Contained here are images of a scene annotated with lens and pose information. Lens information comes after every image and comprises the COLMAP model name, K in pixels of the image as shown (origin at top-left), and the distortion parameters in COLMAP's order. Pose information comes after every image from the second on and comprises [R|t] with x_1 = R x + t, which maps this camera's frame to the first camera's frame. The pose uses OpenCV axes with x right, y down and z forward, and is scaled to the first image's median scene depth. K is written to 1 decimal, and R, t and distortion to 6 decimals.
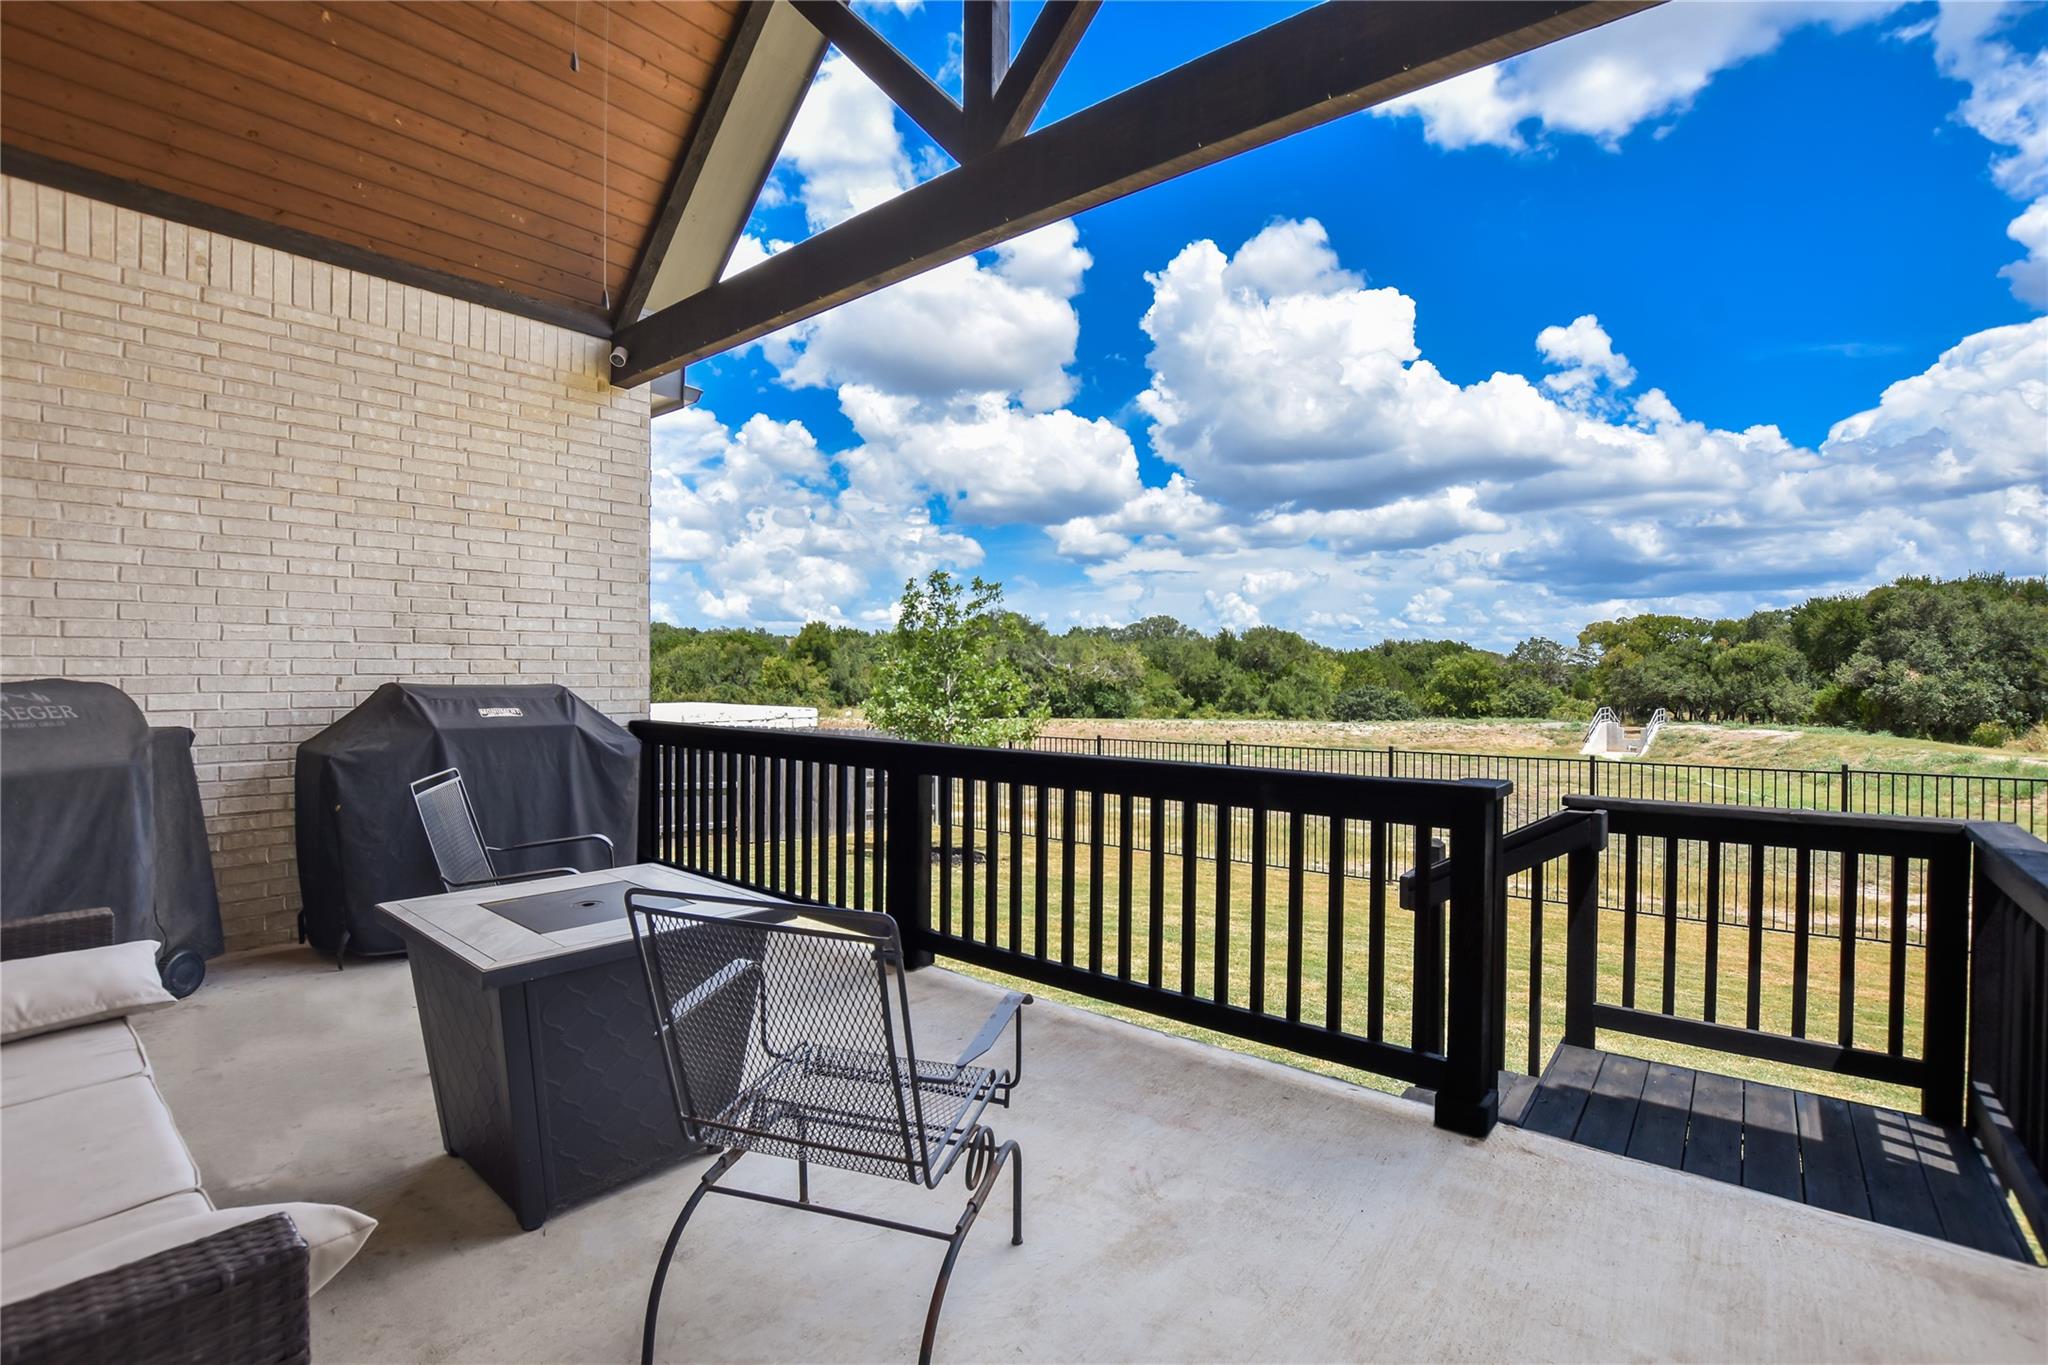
lens RADIAL K [[893.3, 0, 1015.4], [0, 893.3, 668.8], [0, 0, 1]] dist [-0.038202, 0.000383]
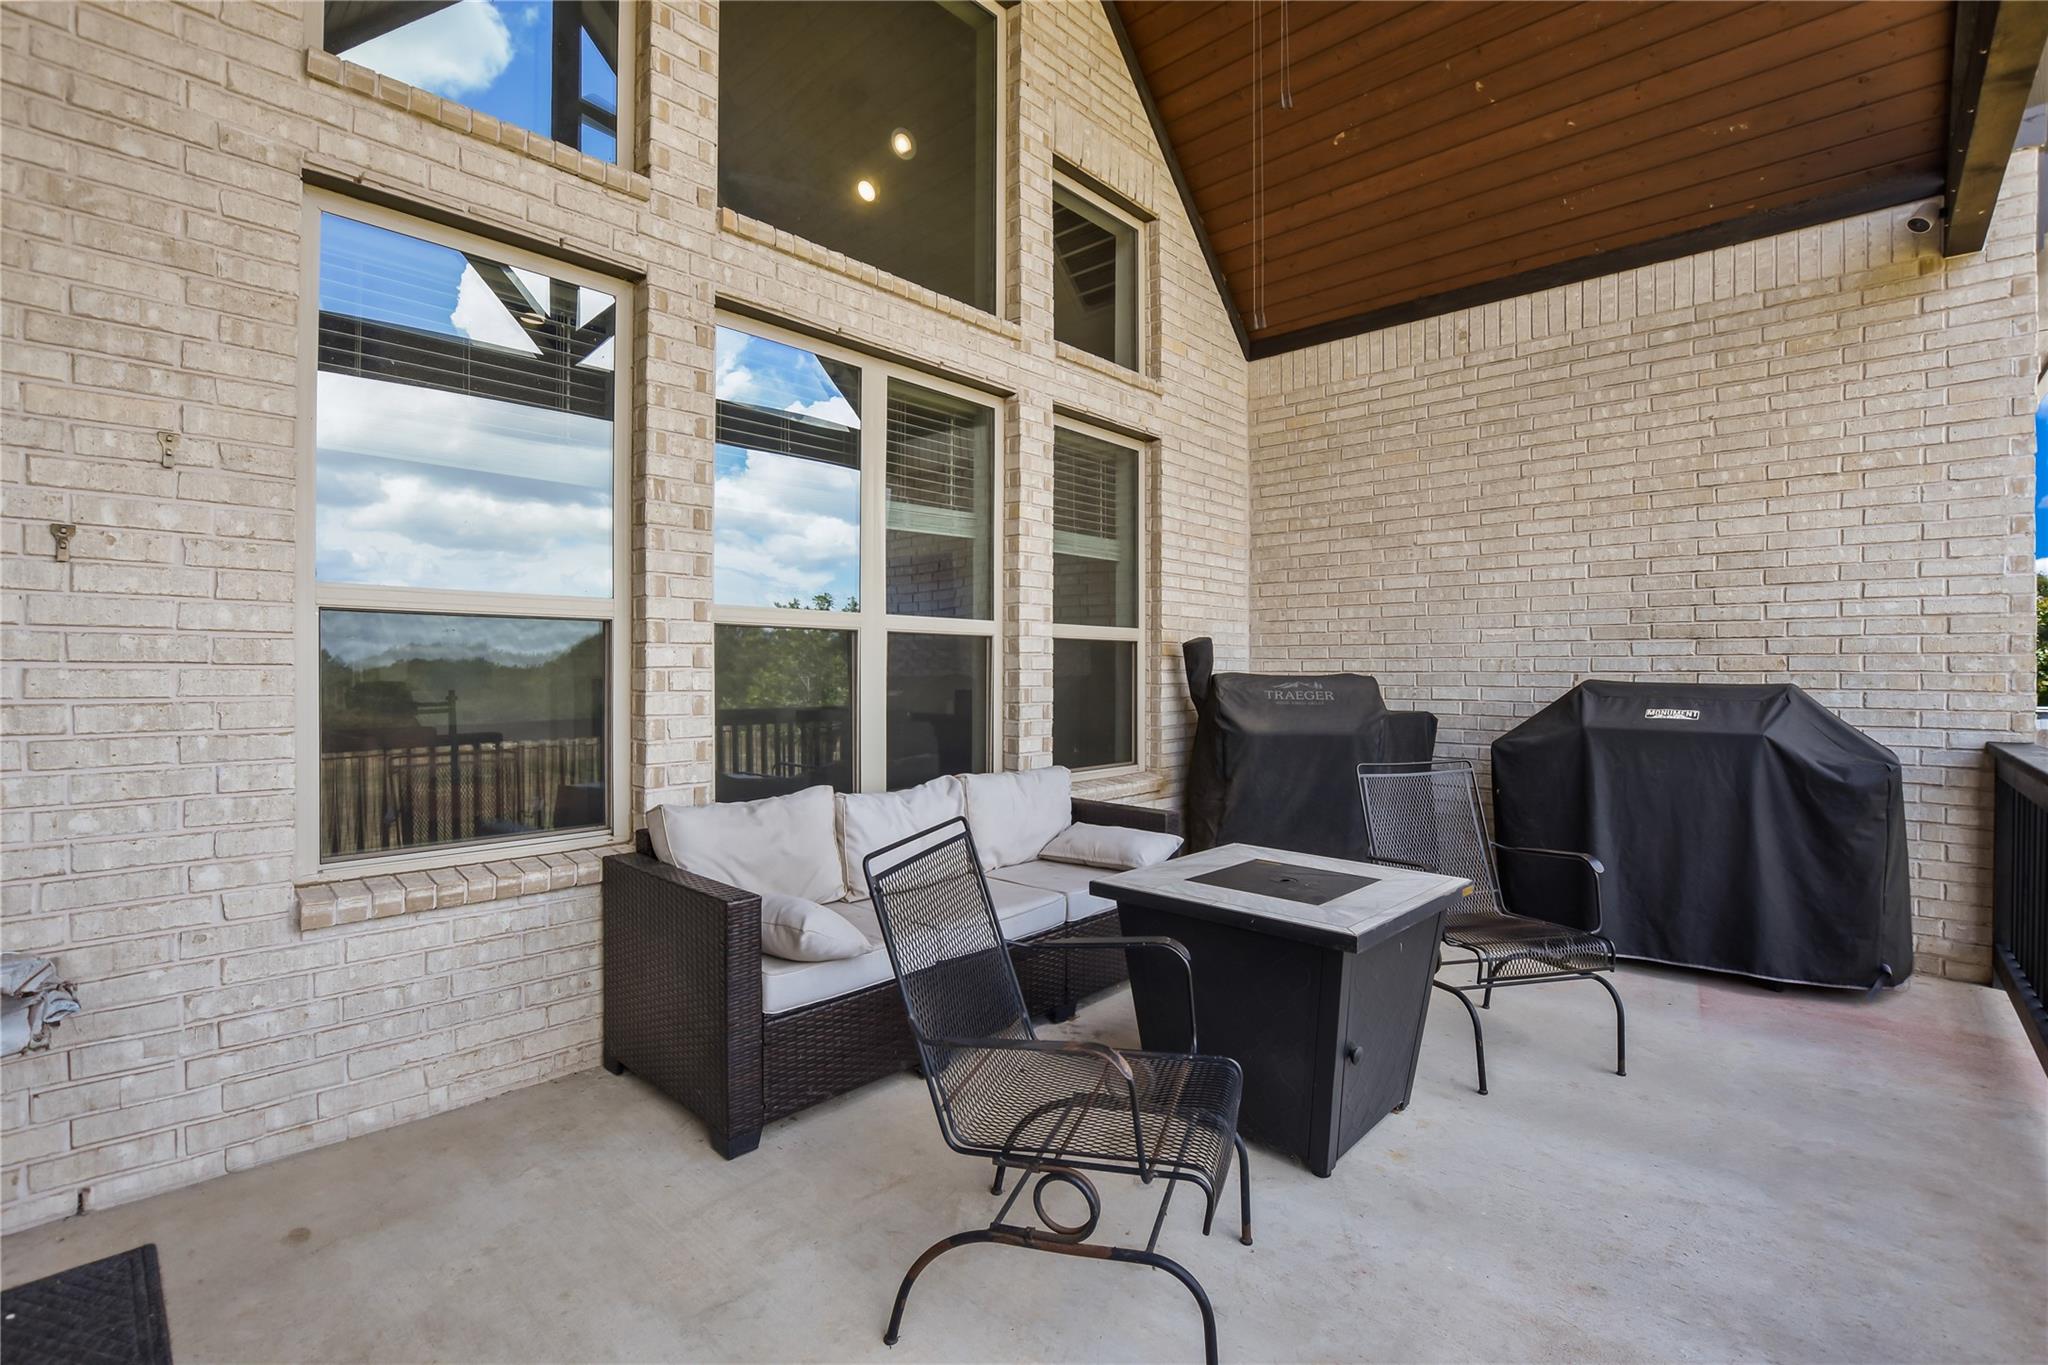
lens RADIAL K [[906.8, 0, 1024.0], [0, 906.8, 666.9], [0, 0, 1]] dist [-0.022720, 0.000964]
pose [[-0.034621, -0.004275, -0.999391, 0.328560], [0.001431, 0.999990, -0.004327, 0.004649], [0.999399, -0.001580, -0.034614, 0.374449]]
